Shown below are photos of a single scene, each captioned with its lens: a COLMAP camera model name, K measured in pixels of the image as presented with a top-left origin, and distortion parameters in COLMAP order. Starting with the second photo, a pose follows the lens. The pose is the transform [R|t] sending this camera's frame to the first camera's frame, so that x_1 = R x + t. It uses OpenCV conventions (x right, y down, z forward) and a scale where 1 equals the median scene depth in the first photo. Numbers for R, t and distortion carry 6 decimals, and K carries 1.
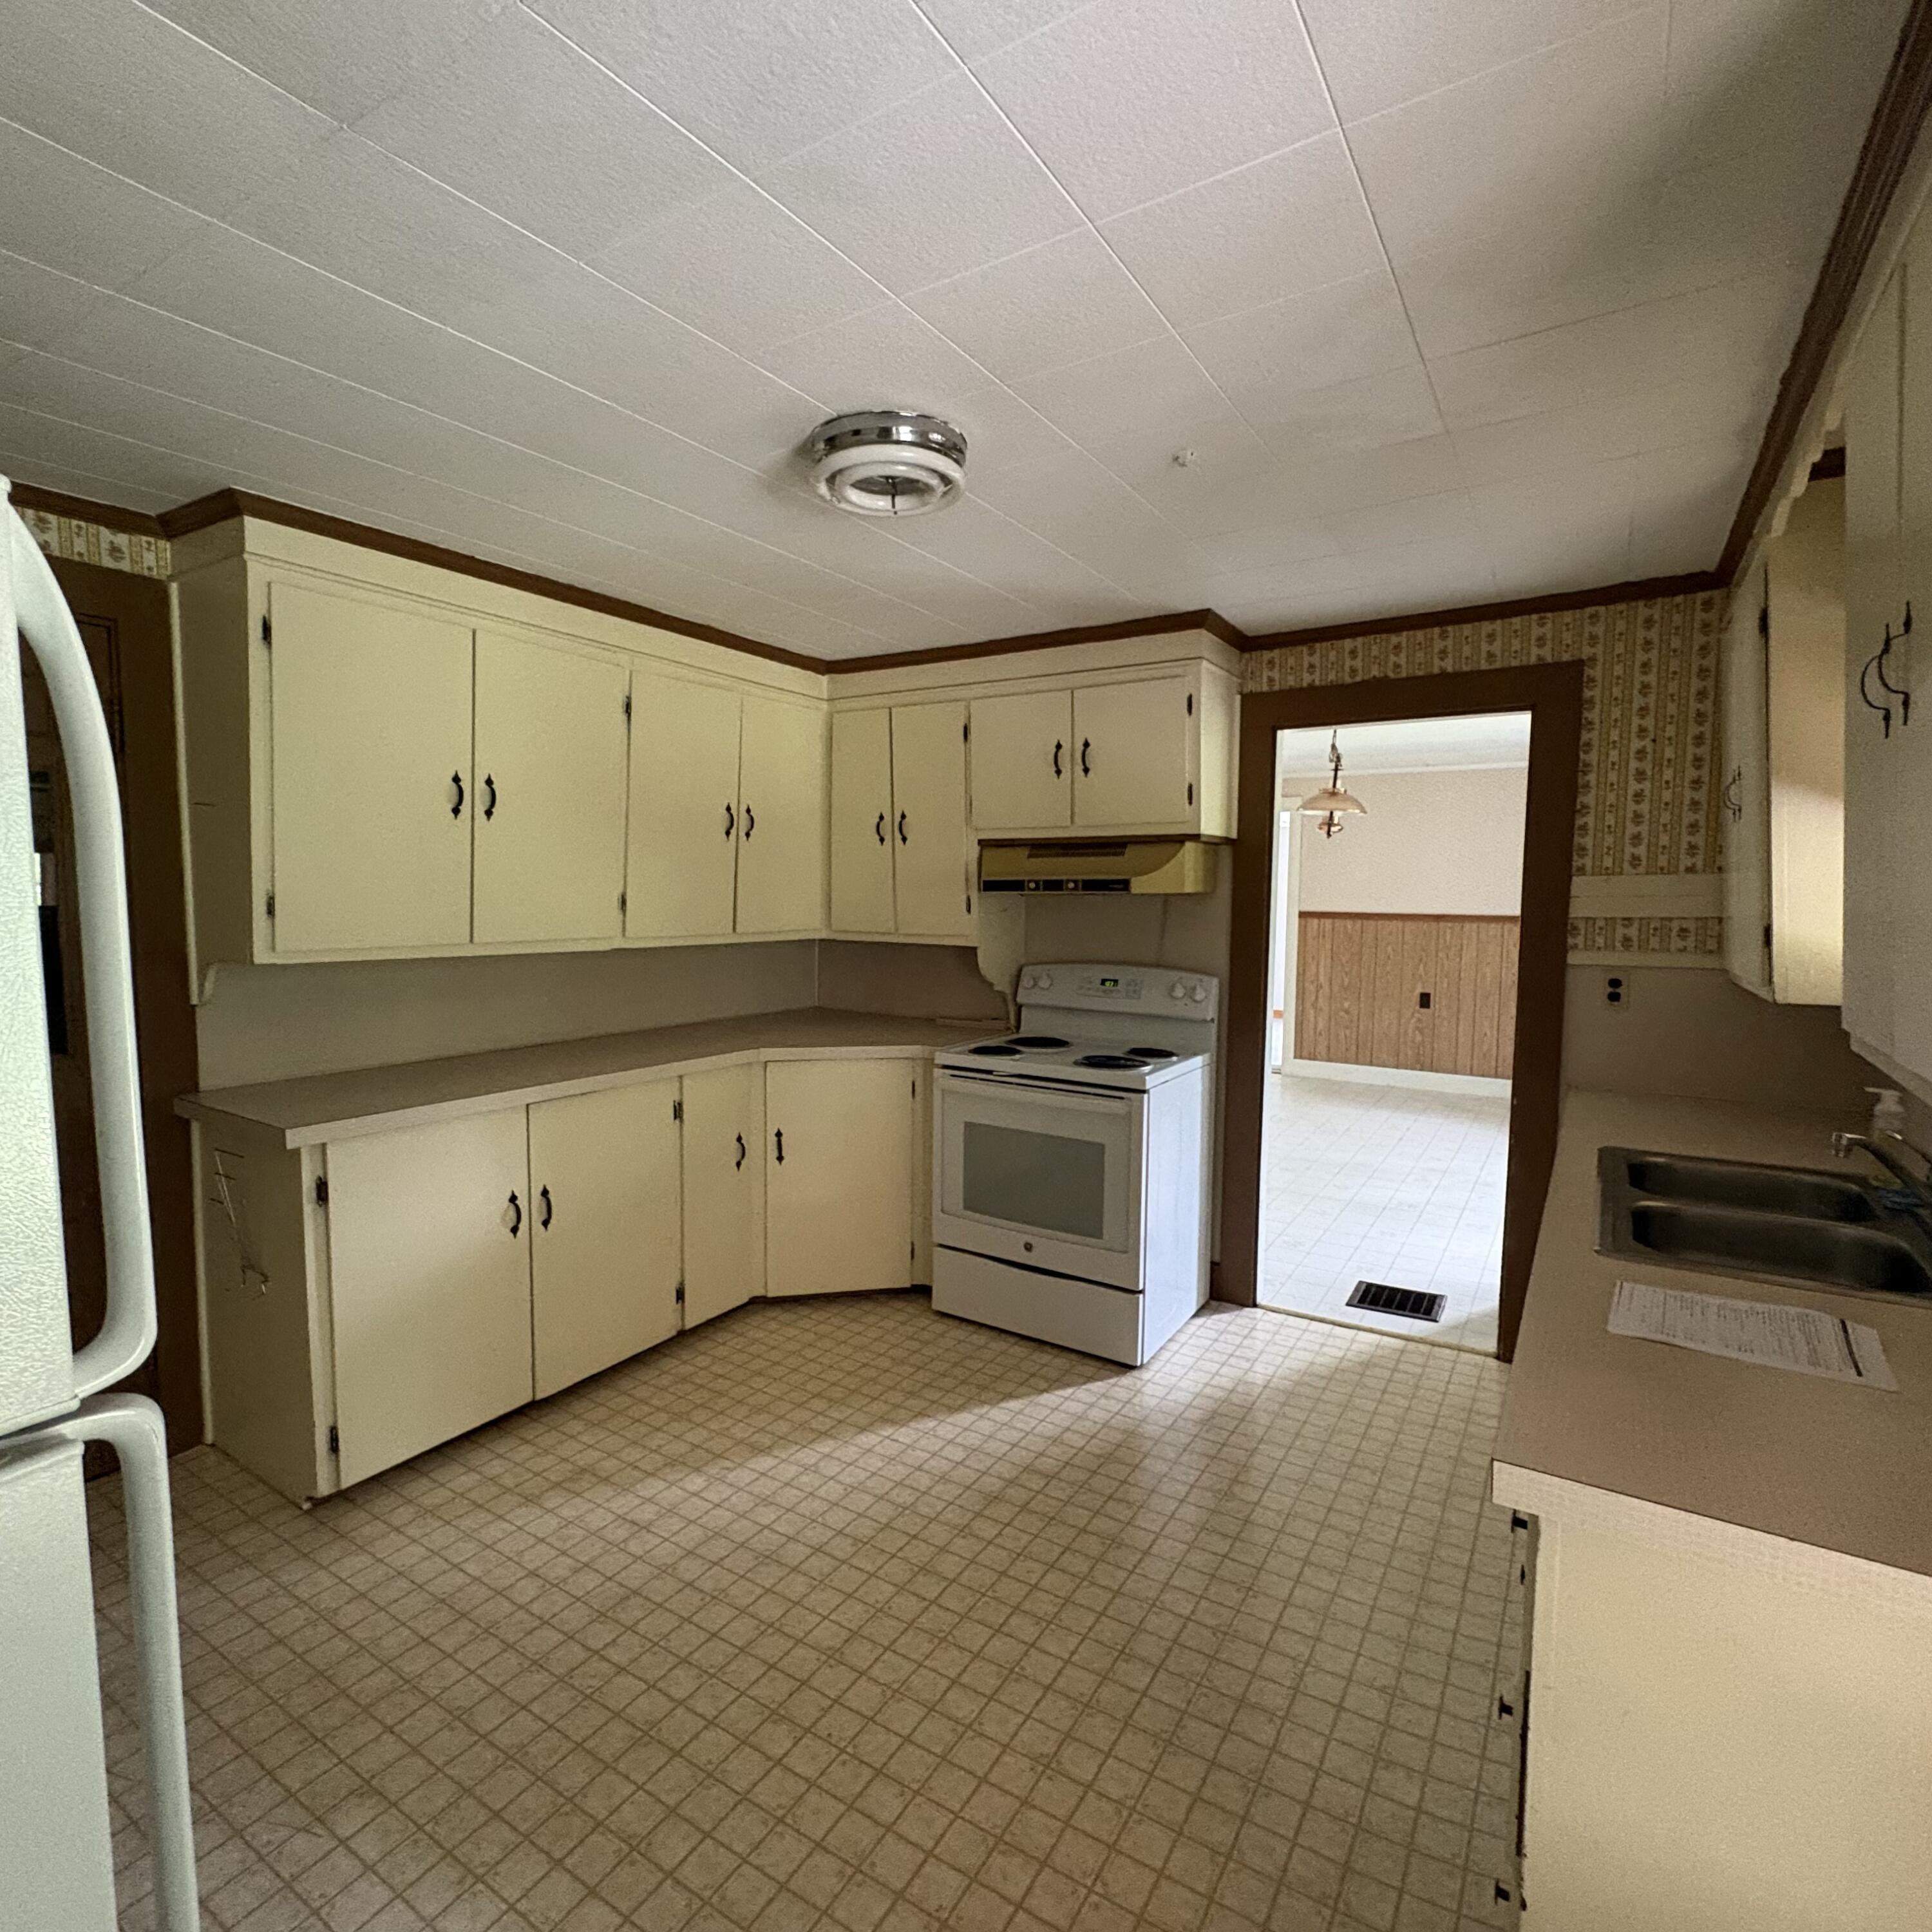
lens RADIAL K [[1023.9, 0, 968.4], [0, 1023.9, 966.5], [0, 0, 1]] dist [-0.001233, -0.000610]
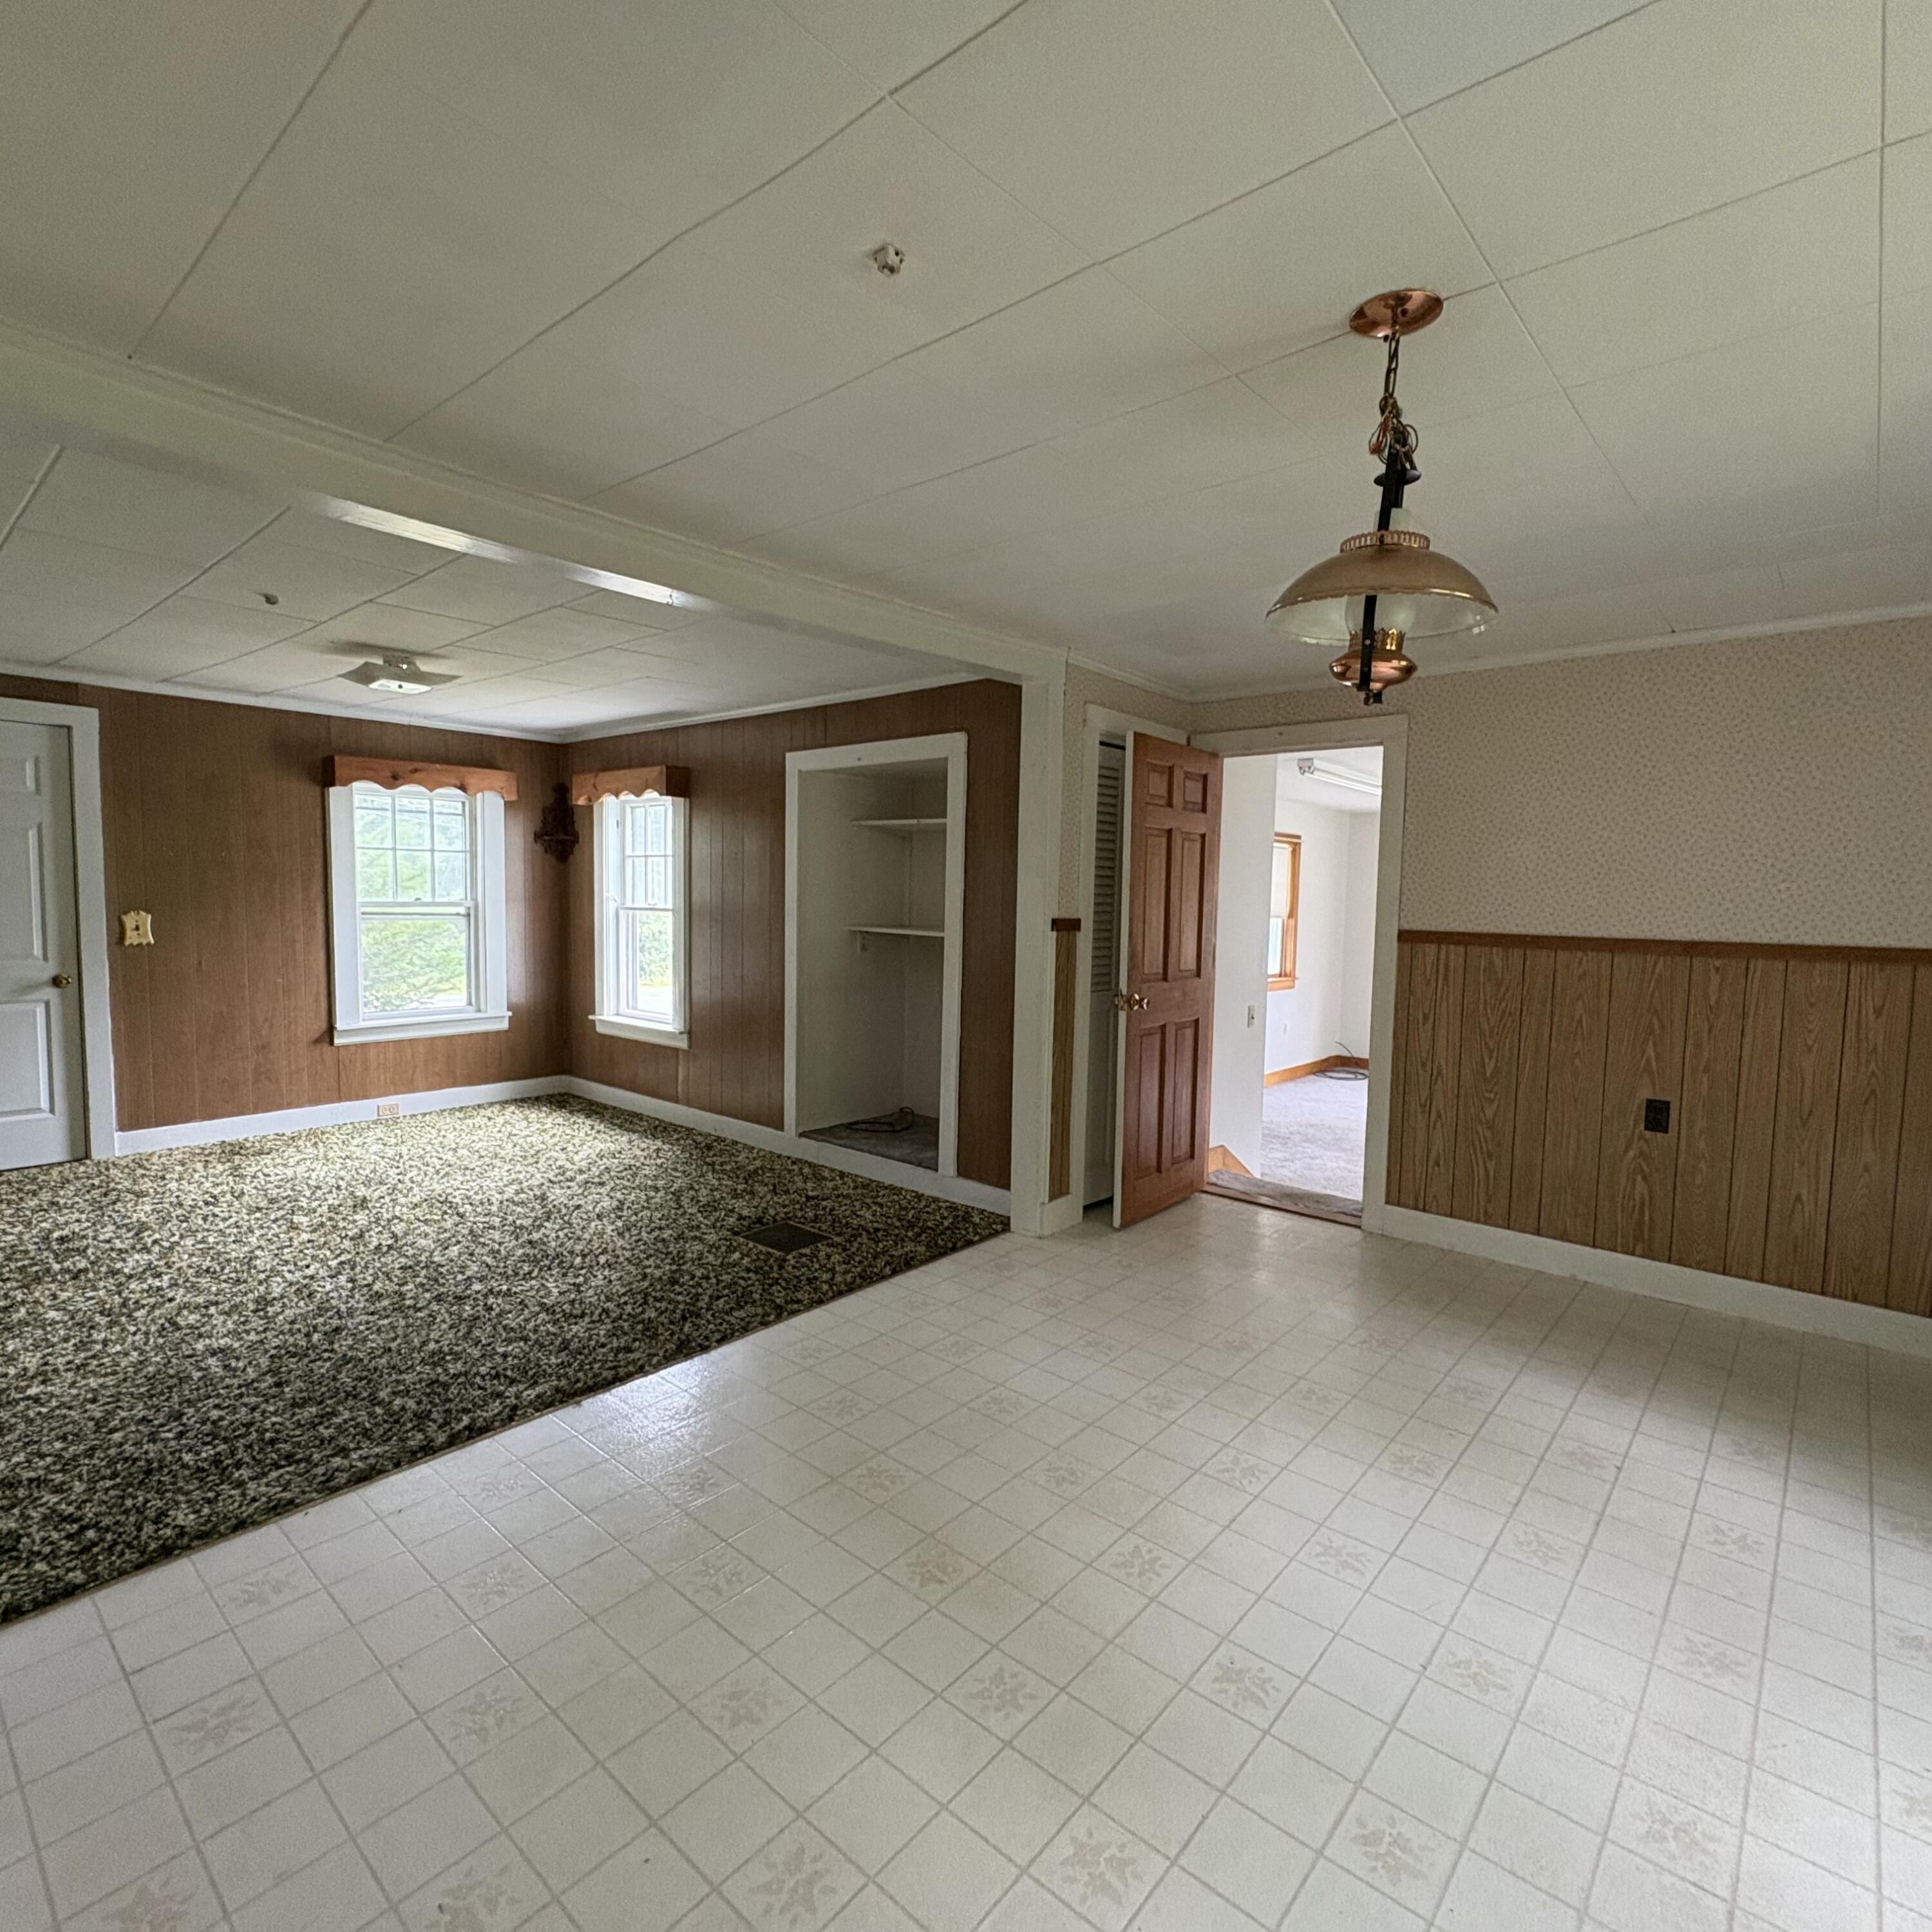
lens RADIAL K [[1023.9, 0, 962.2], [0, 1023.9, 970.0], [0, 0, 1]] dist [-0.001233, -0.000610]
pose [[0.987643, 0.018526, -0.155625, 0.186830], [-0.019035, 0.999817, -0.001782, -0.028686], [0.155563, 0.004722, 0.987815, 0.450664]]
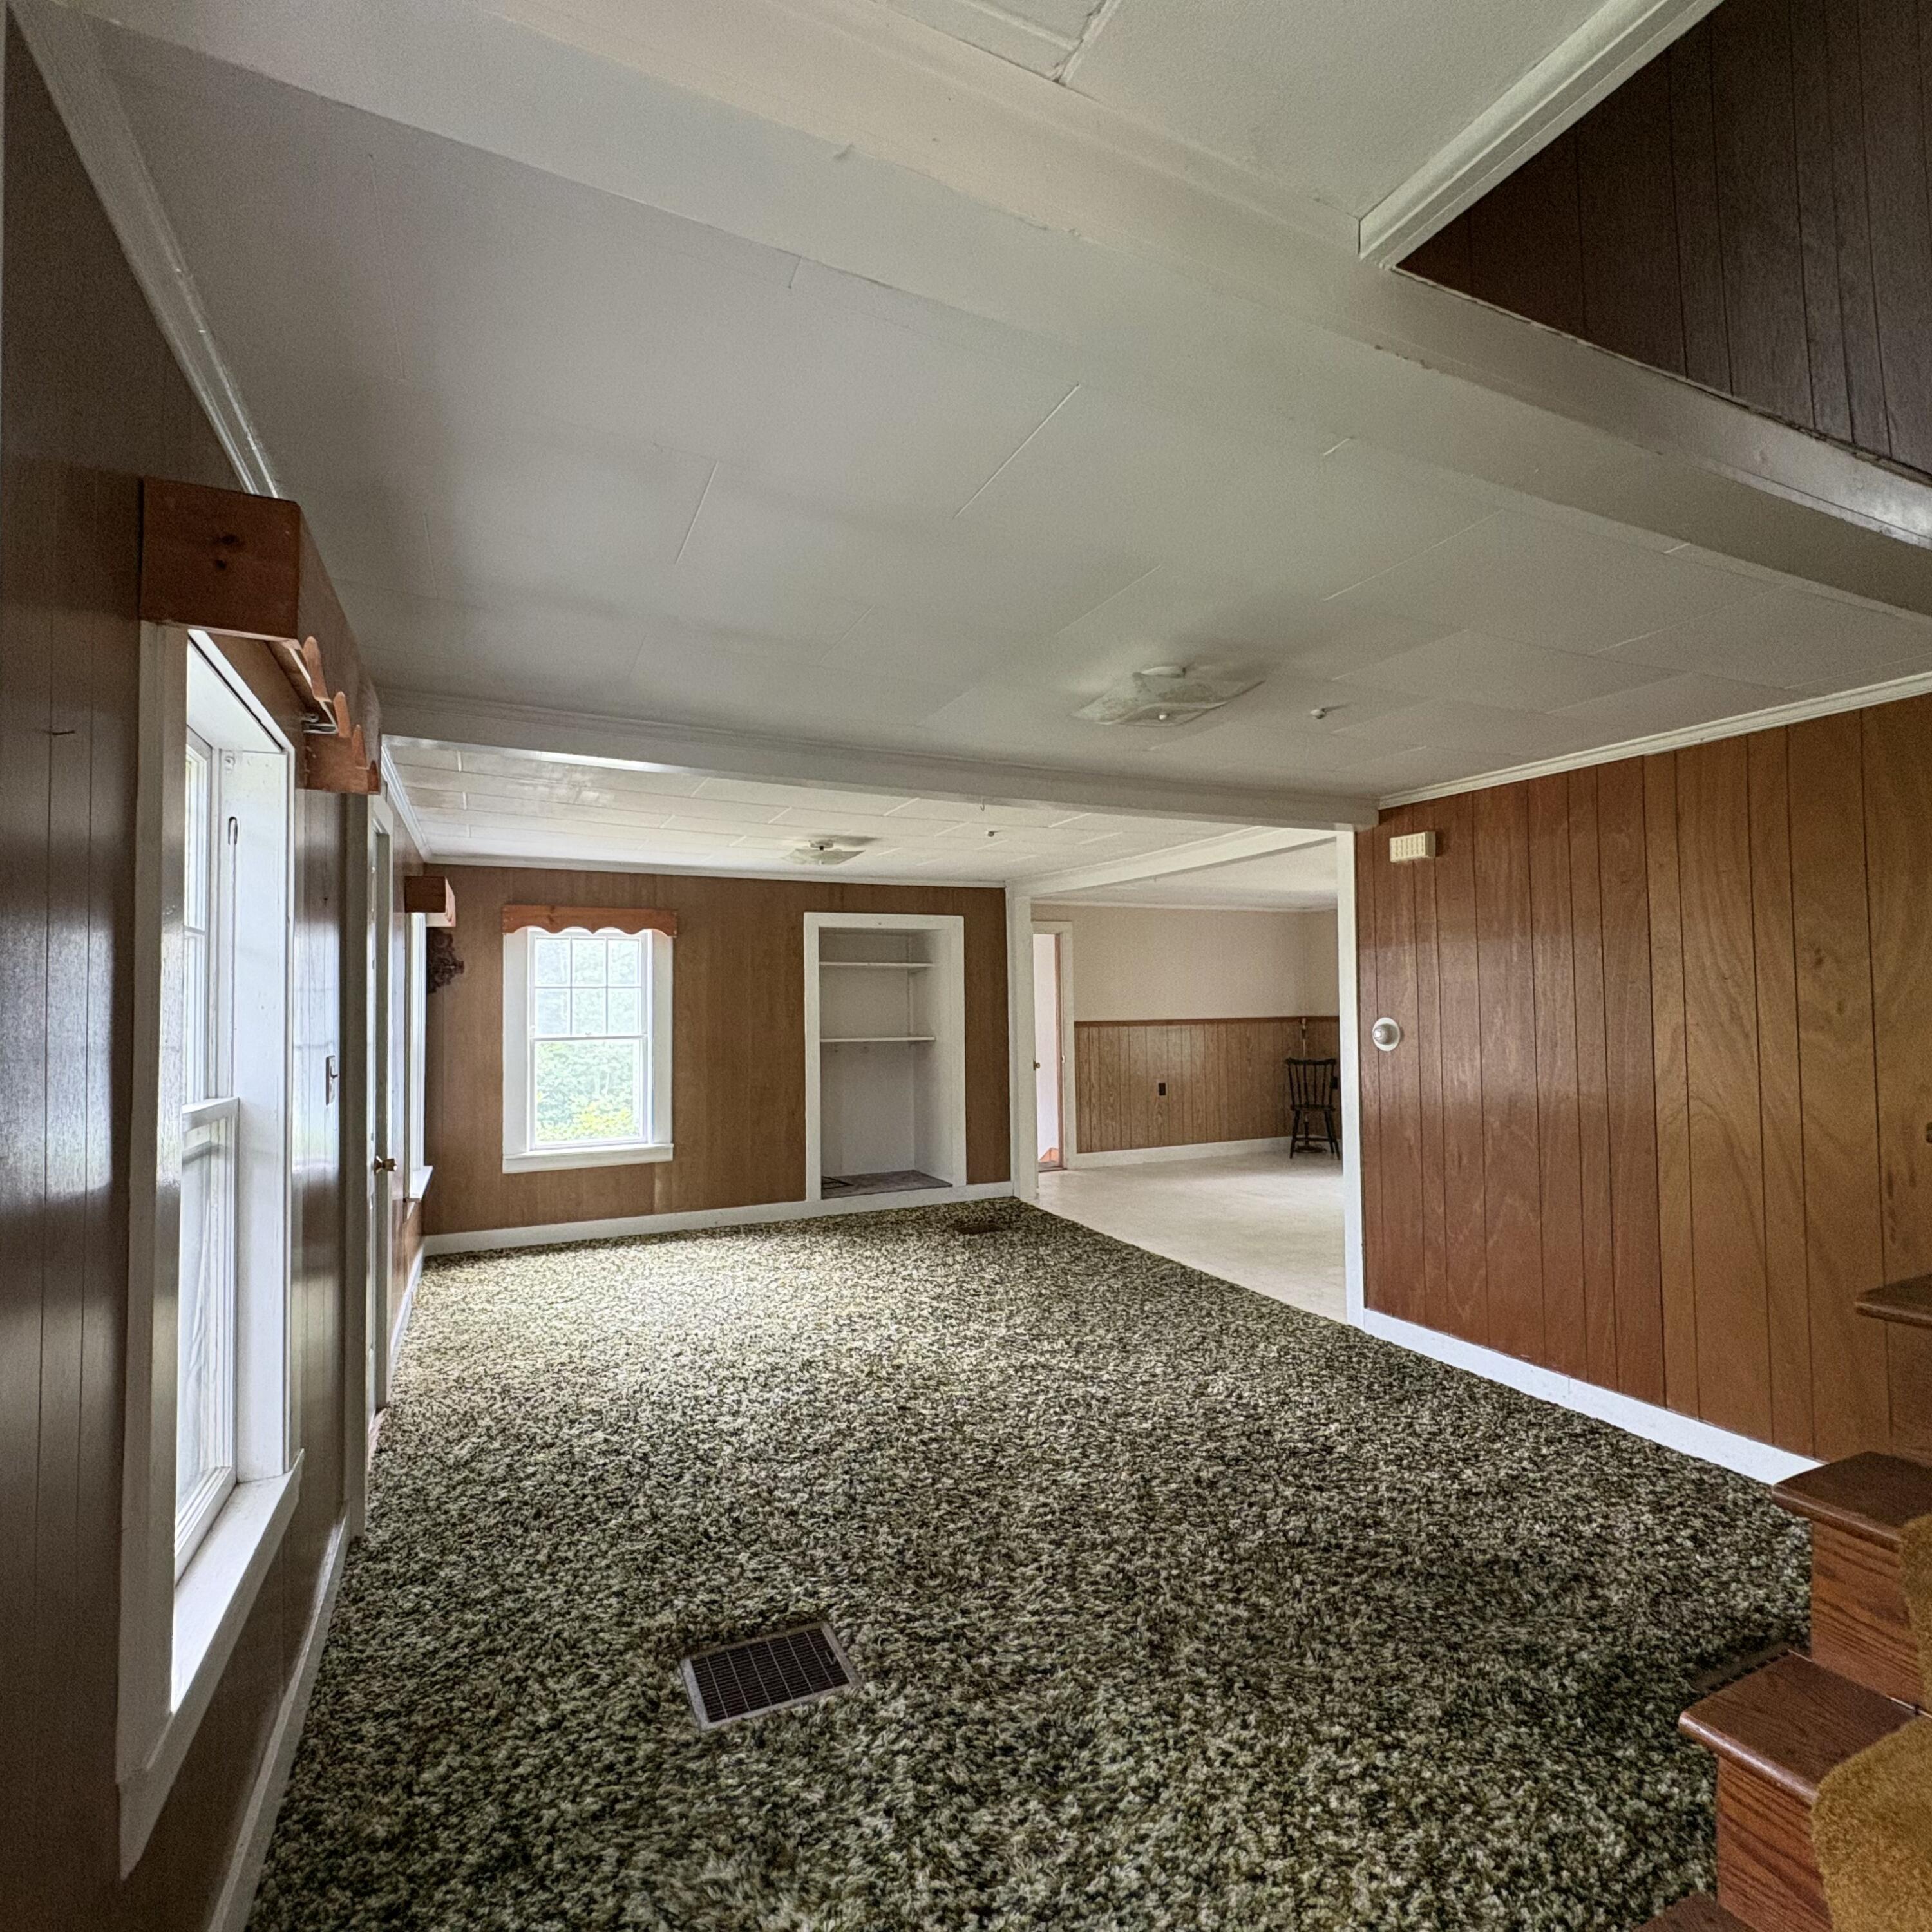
lens RADIAL K [[1023.9, 0, 958.4], [0, 1023.9, 959.2], [0, 0, 1]] dist [-0.001233, -0.000610]
pose [[0.554348, 0.016954, 0.832113, -0.715628], [0.081143, 0.993929, -0.074308, -0.050708], [-0.828320, 0.108712, 0.549606, 0.489266]]
